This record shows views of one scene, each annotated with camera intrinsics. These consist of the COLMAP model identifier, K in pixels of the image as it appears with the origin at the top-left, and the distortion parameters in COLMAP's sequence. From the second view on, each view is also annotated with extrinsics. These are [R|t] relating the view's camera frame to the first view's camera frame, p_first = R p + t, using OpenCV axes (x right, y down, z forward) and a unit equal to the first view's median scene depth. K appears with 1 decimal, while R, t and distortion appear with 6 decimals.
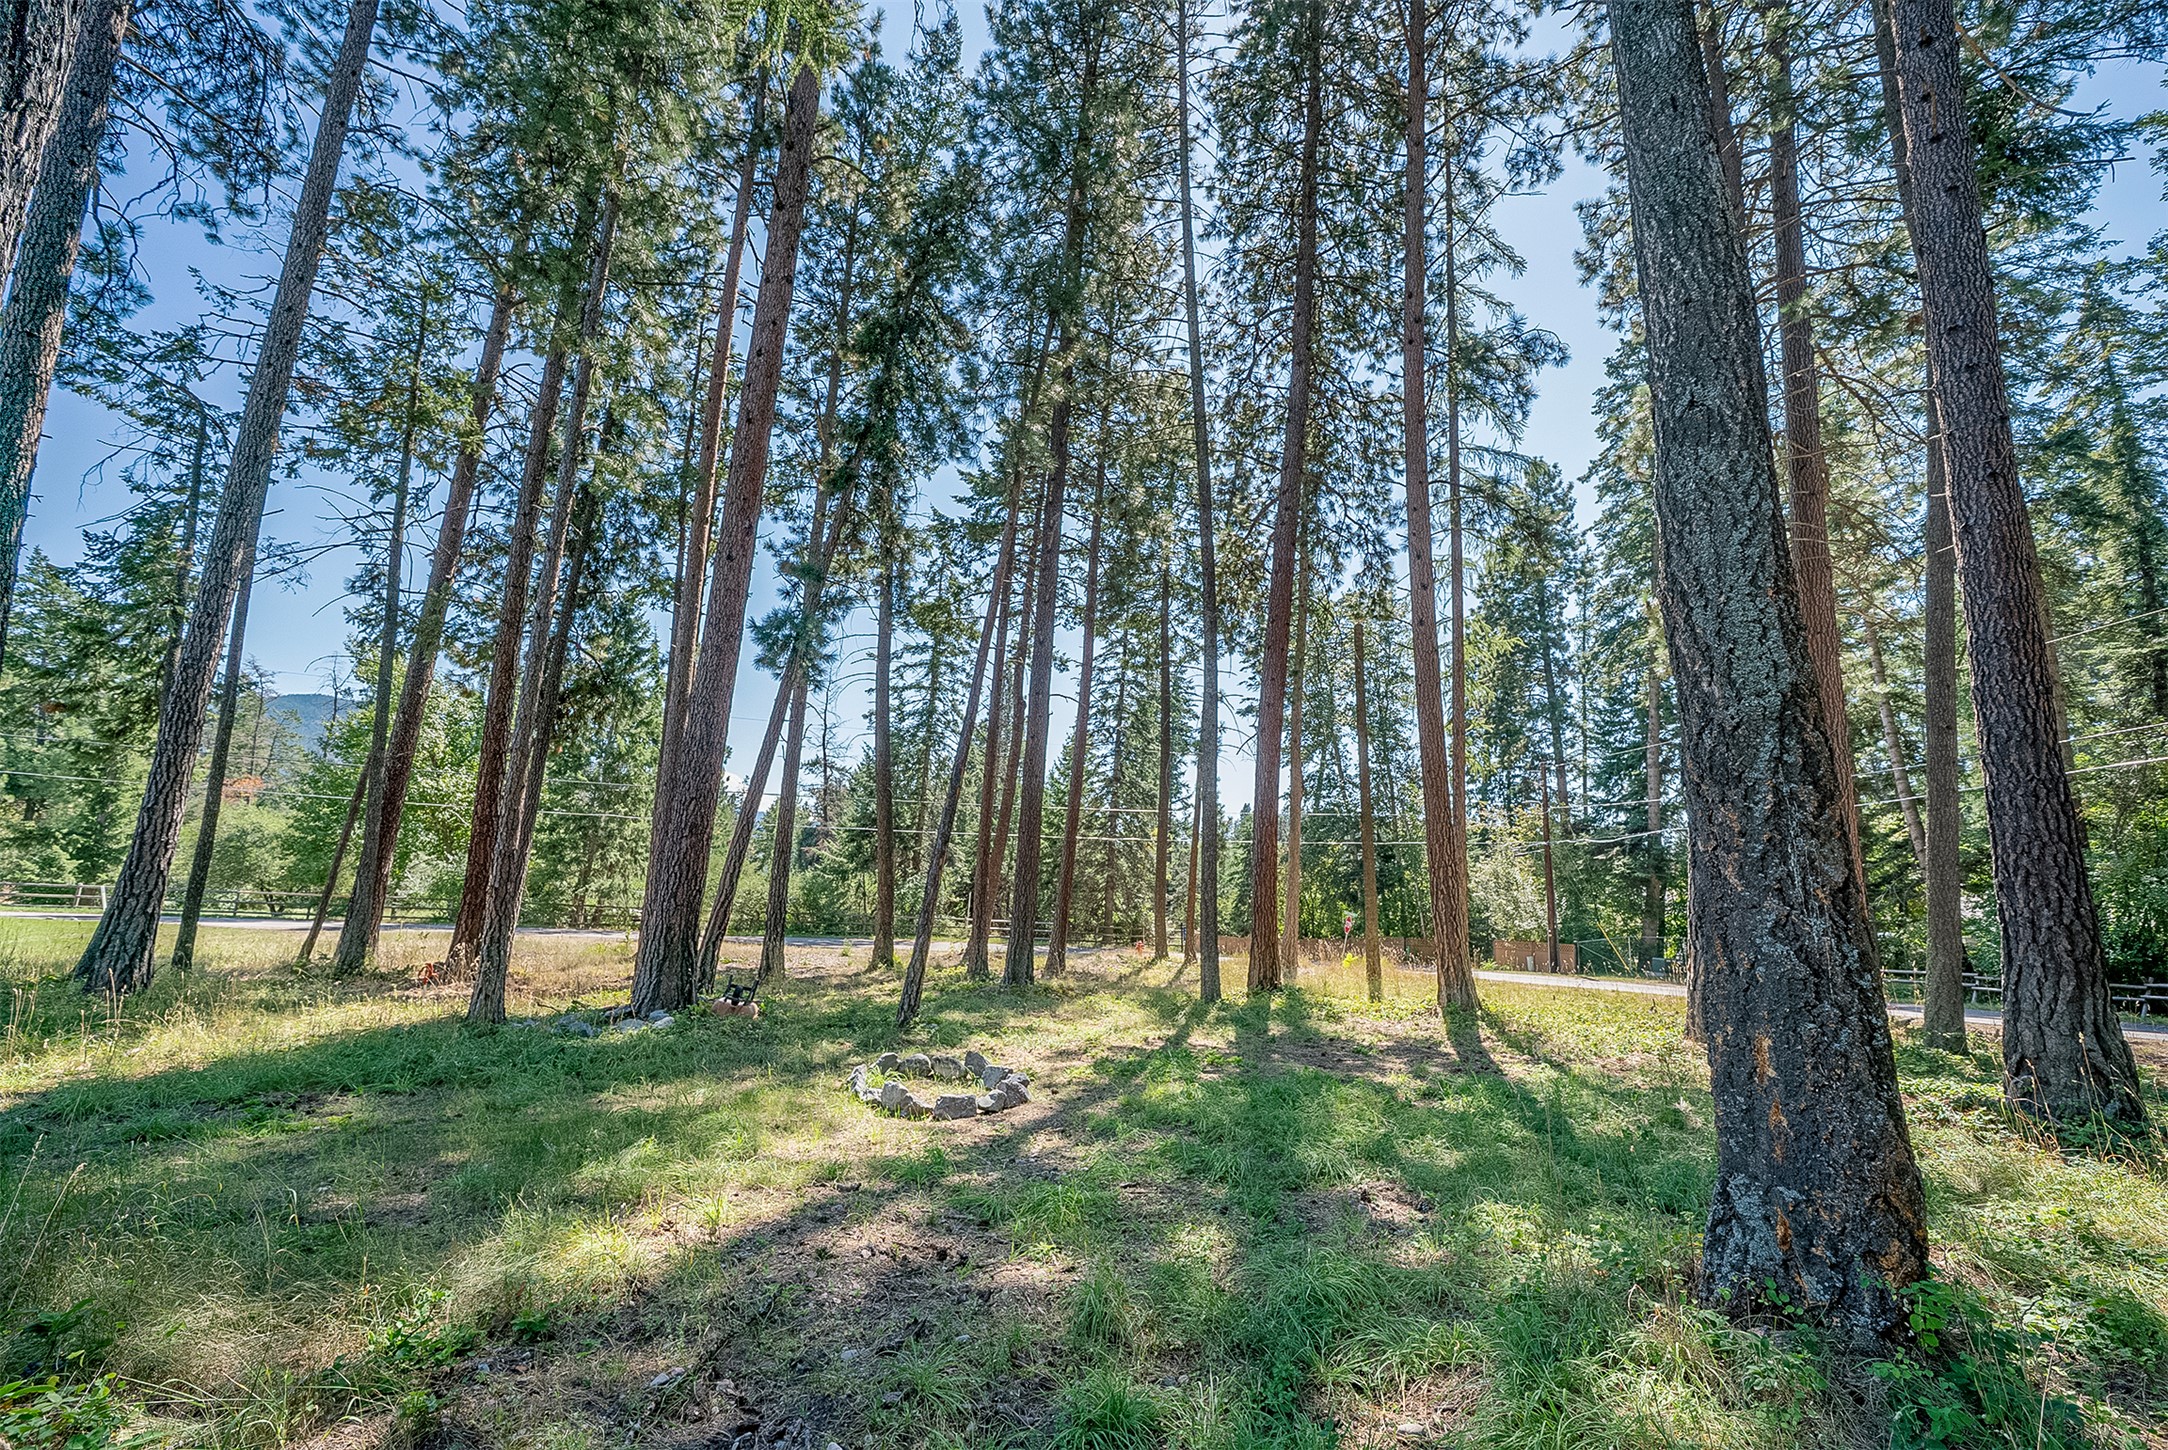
lens RADIAL K [[802.3, 0, 1082.6], [0, 802.3, 750.0], [0, 0, 1]] dist [-0.016870, 0.003408]
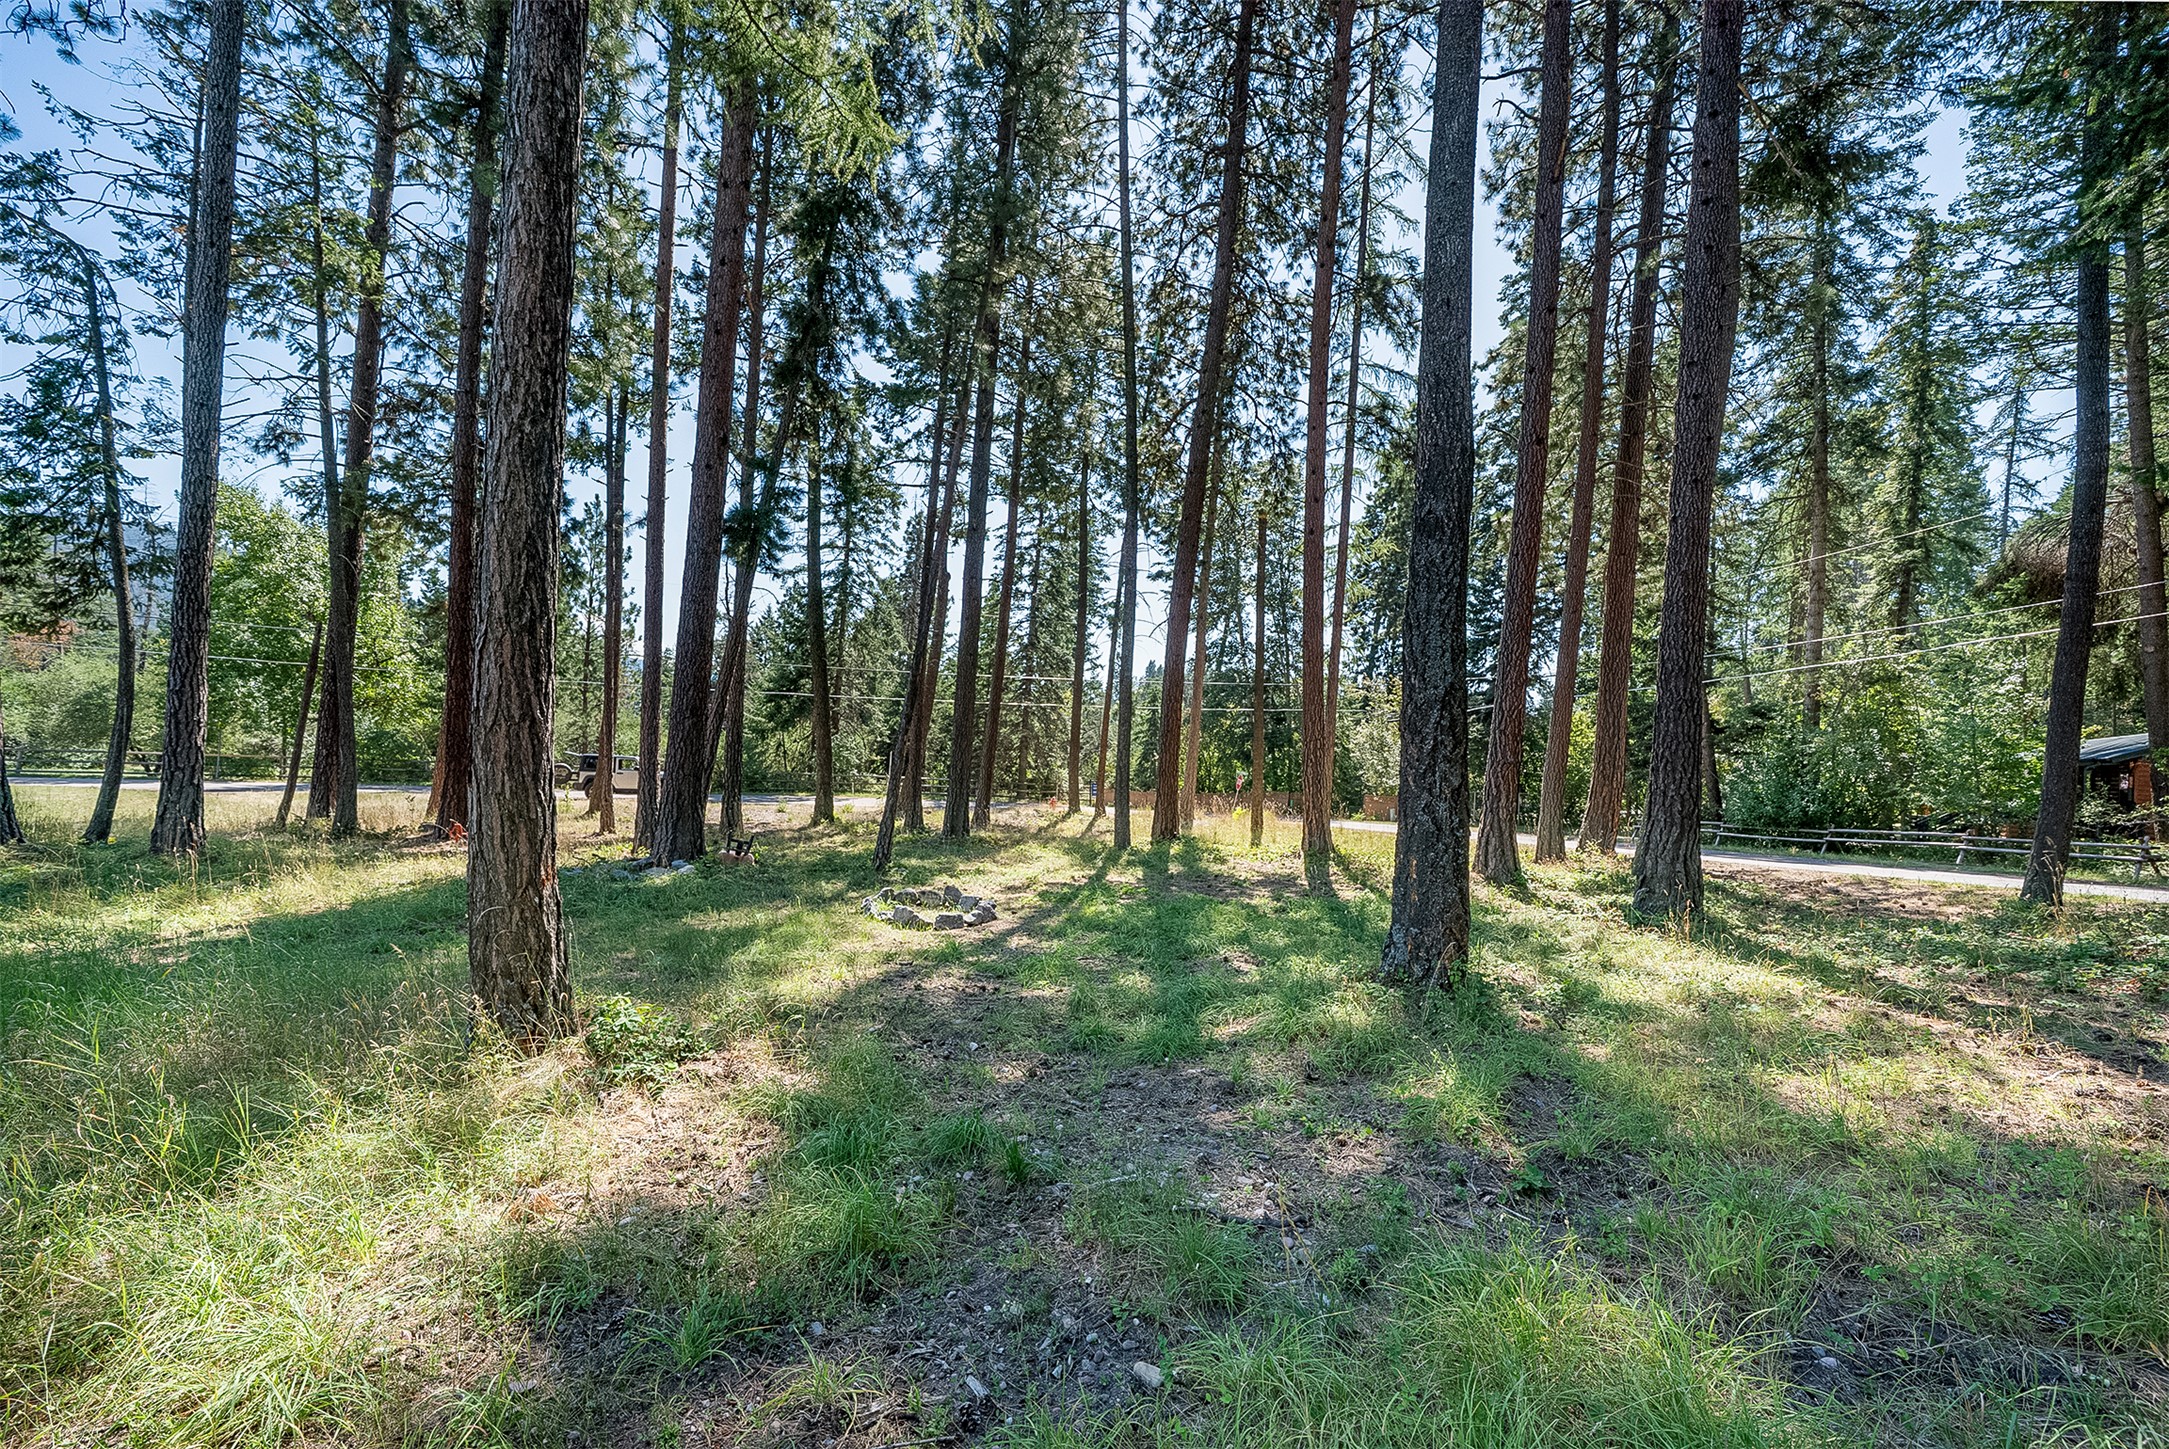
lens RADIAL K [[802.6, 0, 1083.1], [0, 802.6, 749.6], [0, 0, 1]] dist [-0.016870, 0.003408]
pose [[0.993157, 0.002792, 0.116754, -0.028730], [-0.023497, 0.984048, 0.176347, -0.032399], [-0.114399, -0.177884, 0.977379, -0.108342]]
